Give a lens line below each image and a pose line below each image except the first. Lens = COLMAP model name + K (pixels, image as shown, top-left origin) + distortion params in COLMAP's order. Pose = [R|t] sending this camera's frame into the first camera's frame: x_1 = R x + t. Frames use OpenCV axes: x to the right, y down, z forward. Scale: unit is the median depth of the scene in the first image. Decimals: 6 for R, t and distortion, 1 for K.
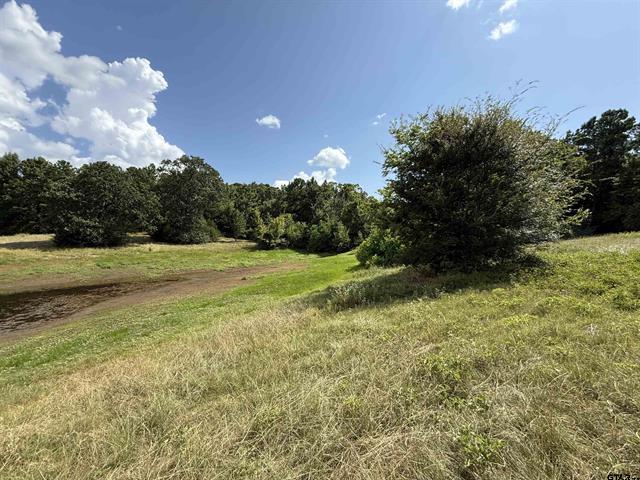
lens RADIAL K [[252.6, 0, 322.7], [0, 252.6, 238.6], [0, 0, 1]] dist [-0.017782, 0.001754]
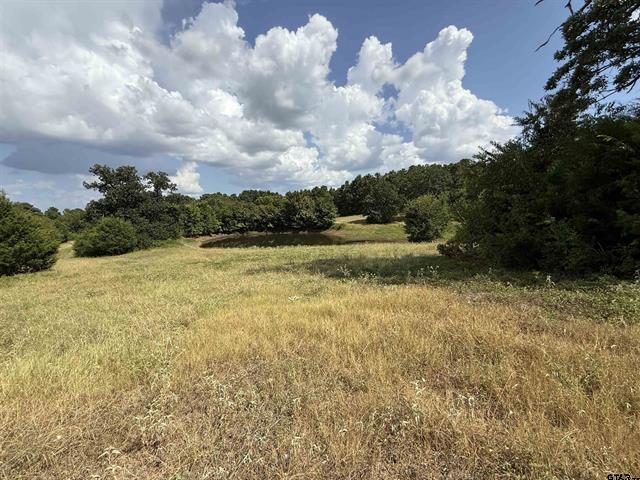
lens RADIAL K [[252.6, 0, 318.4], [0, 252.6, 234.5], [0, 0, 1]] dist [-0.017782, 0.001754]
pose [[0.456093, 0.078469, -0.886466, 0.624450], [0.030441, 0.994147, 0.103663, -0.087751], [0.889411, -0.074265, 0.451035, -0.370266]]
